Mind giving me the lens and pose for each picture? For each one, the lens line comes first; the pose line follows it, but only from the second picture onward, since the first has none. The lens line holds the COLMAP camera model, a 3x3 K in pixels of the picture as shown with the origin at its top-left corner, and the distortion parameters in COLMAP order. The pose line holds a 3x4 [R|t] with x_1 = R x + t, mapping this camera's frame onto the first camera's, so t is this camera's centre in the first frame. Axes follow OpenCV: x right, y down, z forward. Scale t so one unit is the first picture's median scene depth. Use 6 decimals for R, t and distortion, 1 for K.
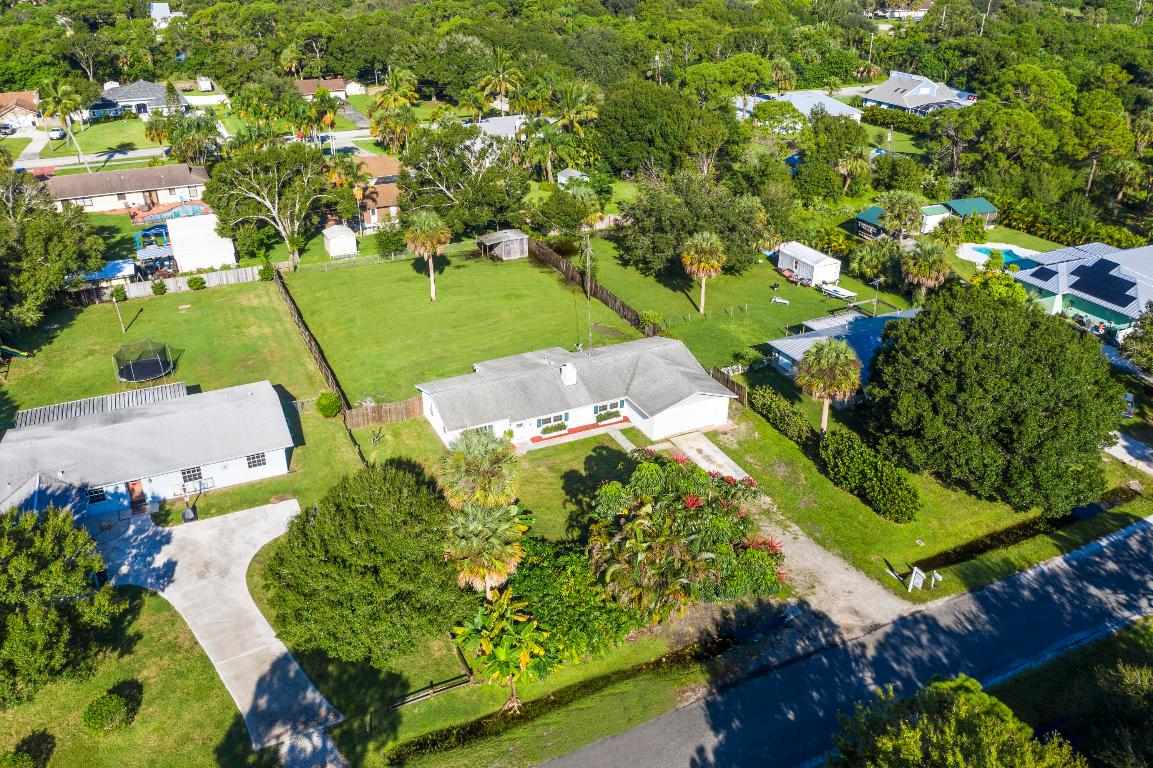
lens RADIAL K [[902.4, 0, 576.5], [0, 902.4, 384.0], [0, 0, 1]] dist [-0.012991, -0.004026]
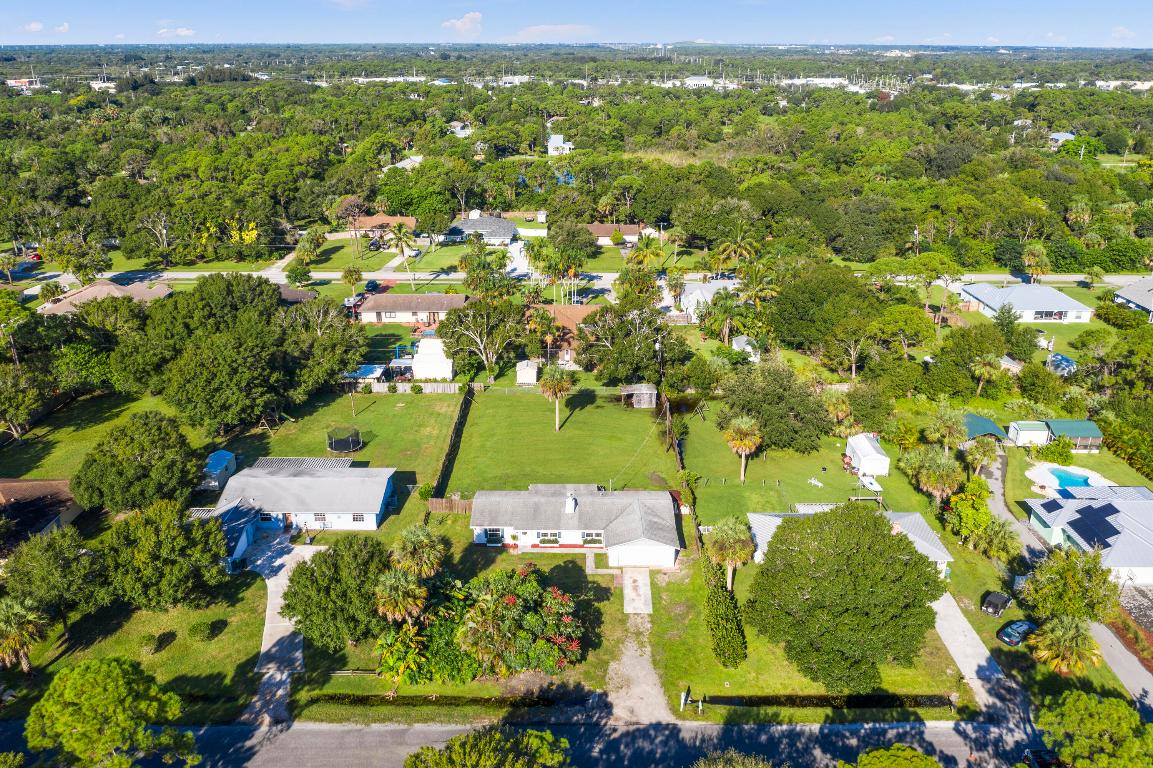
lens RADIAL K [[906.9, 0, 581.6], [0, 906.9, 388.7], [0, 0, 1]] dist [-0.021984, 0.004288]
pose [[0.903492, 0.158210, -0.398336, 0.466643], [-0.198215, 0.978256, -0.061044, -0.091611], [0.380017, 0.134109, 0.915206, -0.264798]]
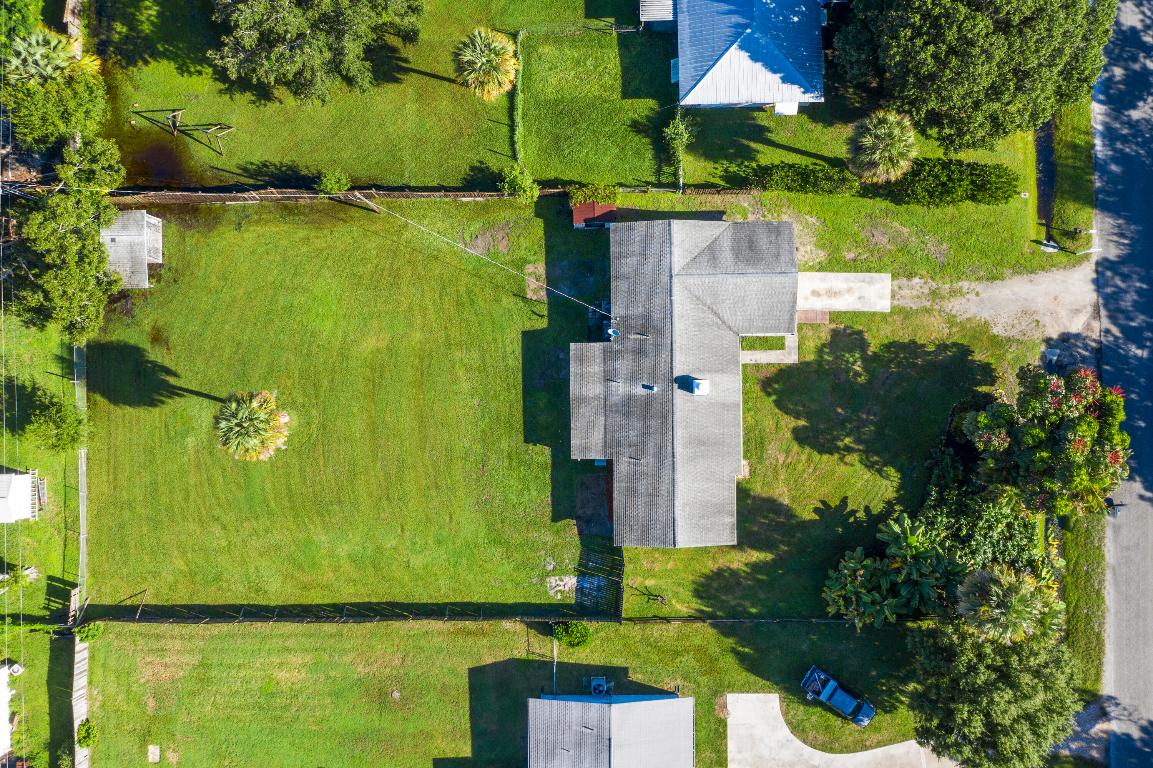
lens RADIAL K [[906.9, 0, 581.6], [0, 906.9, 388.7], [0, 0, 1]] dist [-0.021984, 0.004288]
pose [[0.424685, -0.905145, 0.018851, -0.064338], [0.406312, 0.209162, 0.889473, -0.708976], [-0.809045, -0.370086, 0.456600, 0.603918]]
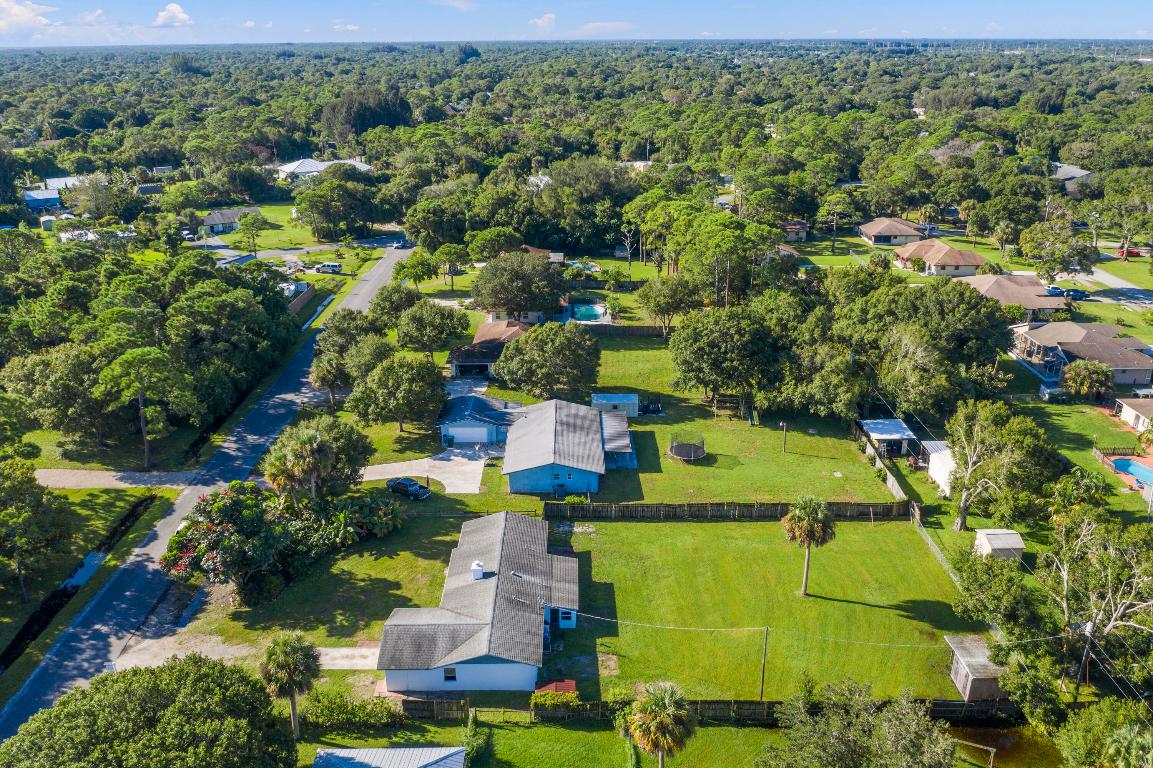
lens RADIAL K [[906.9, 0, 581.6], [0, 906.9, 388.7], [0, 0, 1]] dist [-0.021984, 0.004288]
pose [[-0.425898, 0.323953, -0.844787, 0.694209], [-0.406046, 0.765959, 0.498432, -0.680419], [0.808540, 0.555303, -0.194680, 1.035912]]
